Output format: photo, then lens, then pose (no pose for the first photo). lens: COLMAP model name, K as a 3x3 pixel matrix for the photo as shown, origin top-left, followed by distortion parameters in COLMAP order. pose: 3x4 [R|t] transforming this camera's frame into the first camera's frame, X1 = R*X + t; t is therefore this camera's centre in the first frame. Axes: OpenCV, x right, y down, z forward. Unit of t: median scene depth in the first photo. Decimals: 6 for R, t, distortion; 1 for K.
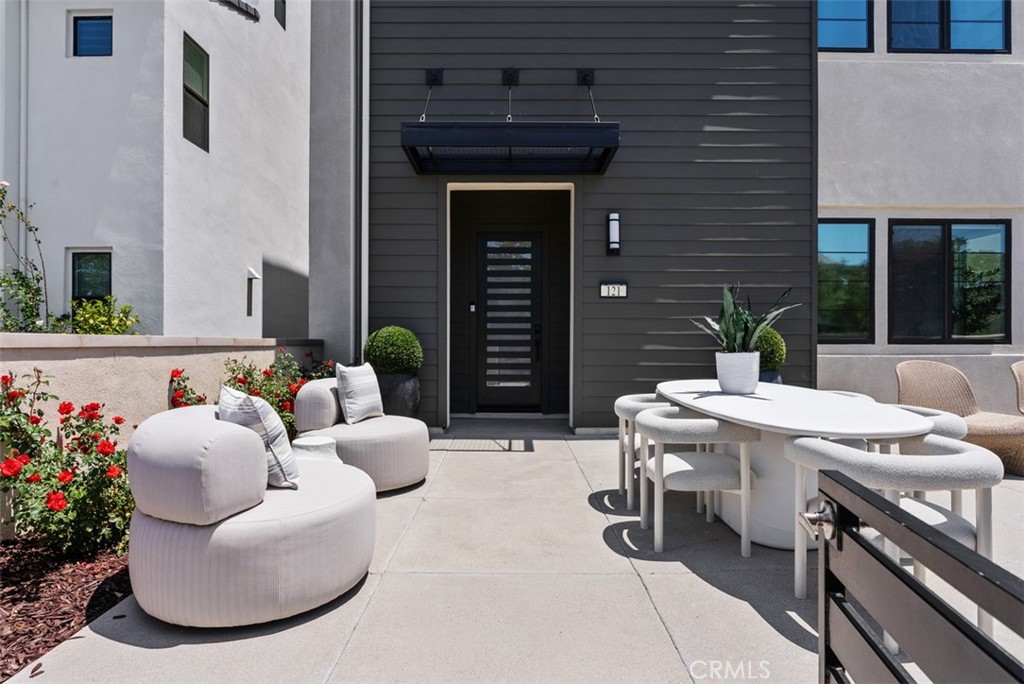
lens RADIAL K [[528.4, 0, 512.5], [0, 528.4, 342.5], [0, 0, 1]] dist [-0.001021, 0.001141]
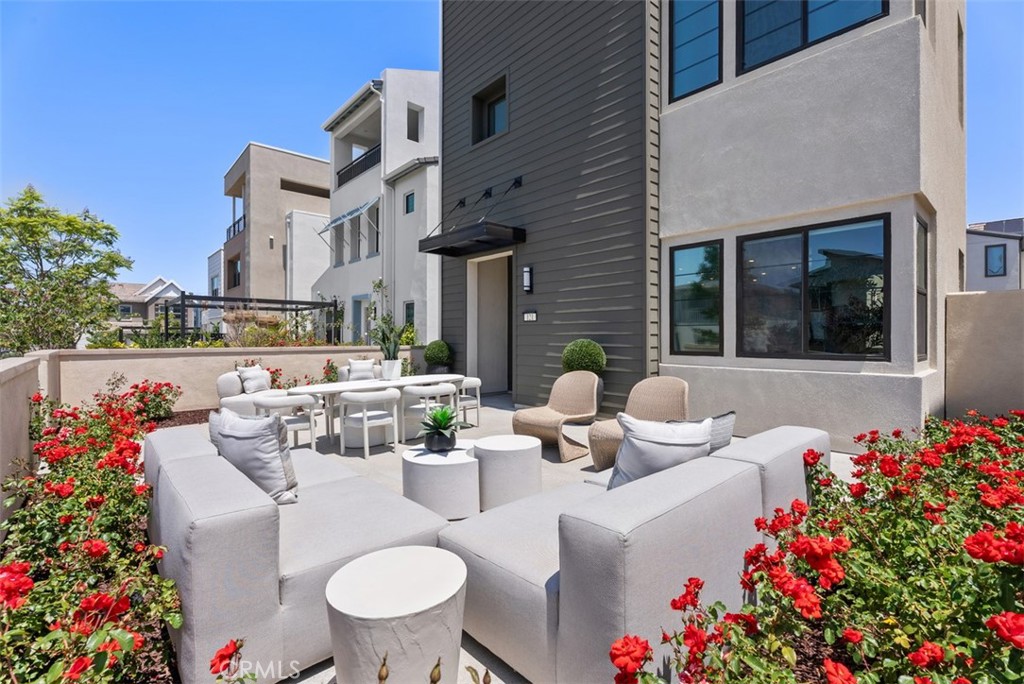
lens RADIAL K [[458.6, 0, 511.8], [0, 458.6, 338.9], [0, 0, 1]] dist [0.004065, -0.000682]
pose [[0.668557, 0.000391, -0.743661, 1.098067], [0.001148, 0.999998, 0.001557, -0.035156], [0.743660, -0.001894, 0.668555, 0.066622]]
